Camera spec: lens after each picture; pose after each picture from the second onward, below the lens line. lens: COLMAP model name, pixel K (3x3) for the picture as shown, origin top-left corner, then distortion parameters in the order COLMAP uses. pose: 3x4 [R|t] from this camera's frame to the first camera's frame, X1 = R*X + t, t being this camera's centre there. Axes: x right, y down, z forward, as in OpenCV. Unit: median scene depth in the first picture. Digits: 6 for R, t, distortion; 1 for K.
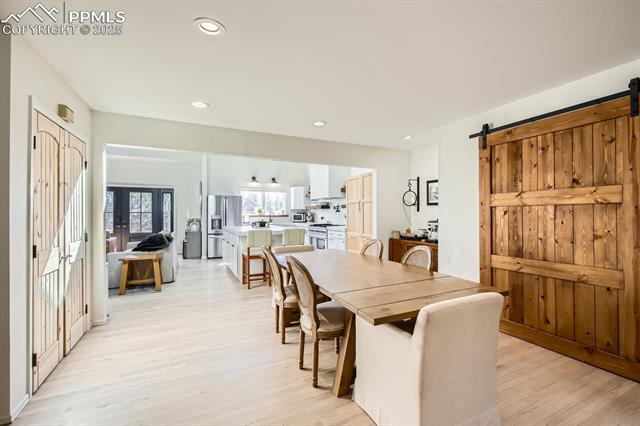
lens RADIAL K [[270.0, 0, 318.3], [0, 270.0, 210.8], [0, 0, 1]] dist [-0.001347, -0.000494]
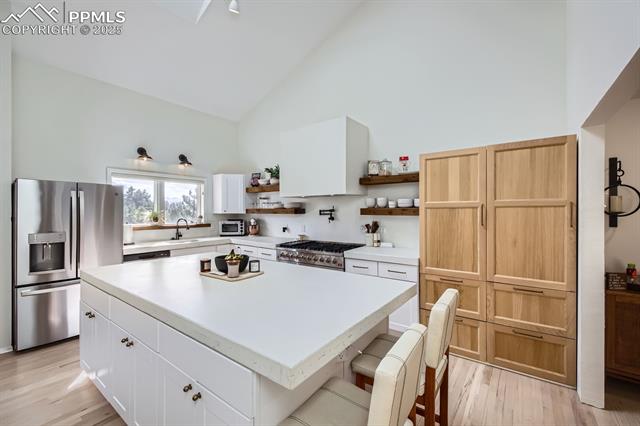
lens RADIAL K [[270.0, 0, 318.3], [0, 270.0, 210.8], [0, 0, 1]] dist [-0.001347, -0.000494]
pose [[0.887995, -0.001614, 0.459850, -0.185827], [-0.000996, 0.999985, 0.005433, -0.015793], [-0.459852, -0.005283, 0.887980, 0.429520]]
